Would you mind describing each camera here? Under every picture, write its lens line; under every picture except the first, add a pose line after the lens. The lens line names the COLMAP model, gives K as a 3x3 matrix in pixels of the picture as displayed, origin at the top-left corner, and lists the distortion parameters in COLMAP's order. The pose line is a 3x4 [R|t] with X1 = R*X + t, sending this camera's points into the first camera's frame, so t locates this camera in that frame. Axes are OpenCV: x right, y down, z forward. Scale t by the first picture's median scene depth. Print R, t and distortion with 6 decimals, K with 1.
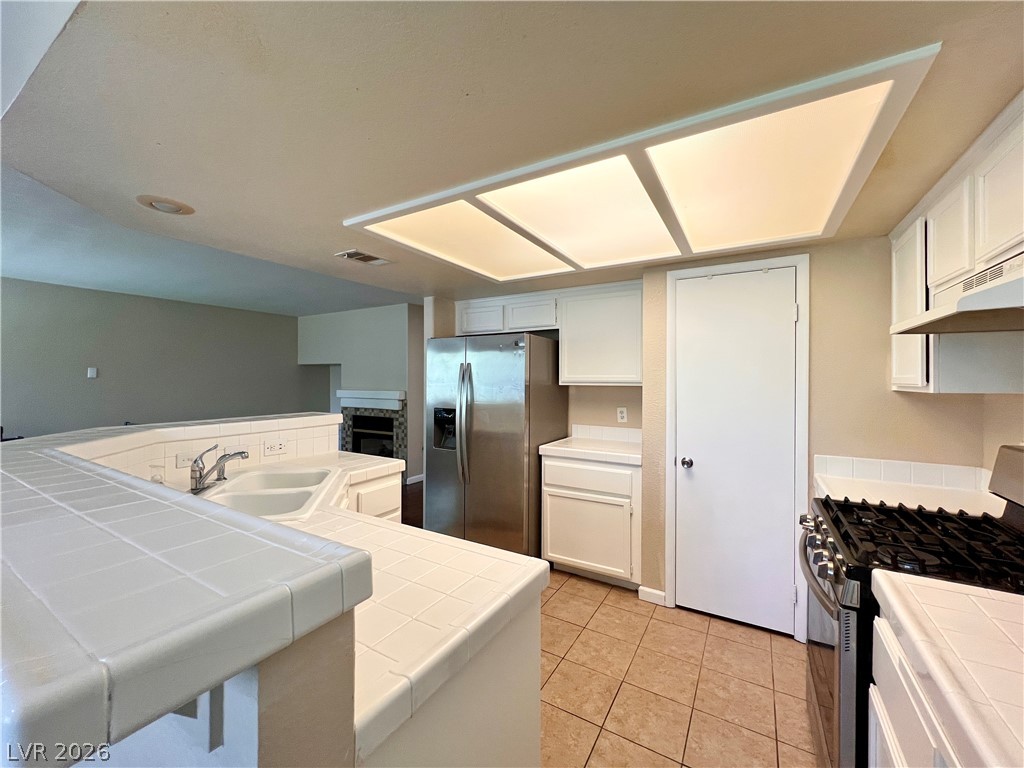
lens RADIAL K [[412.4, 0, 508.2], [0, 412.4, 381.1], [0, 0, 1]] dist [-0.000590, 0.000547]
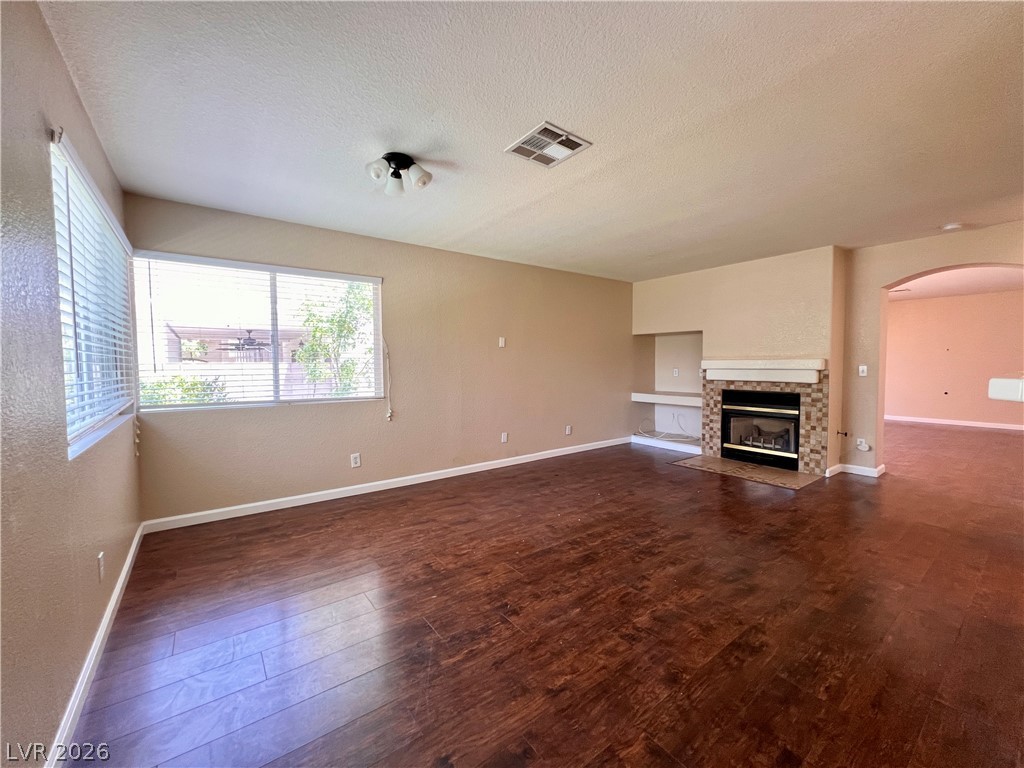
lens RADIAL K [[412.4, 0, 513.8], [0, 412.4, 384.8], [0, 0, 1]] dist [-0.000590, 0.000547]
pose [[0.930980, 0.011024, -0.364903, -0.503038], [0.008381, 0.998635, 0.051553, 0.027067], [0.364974, -0.051053, 0.929617, 0.048044]]
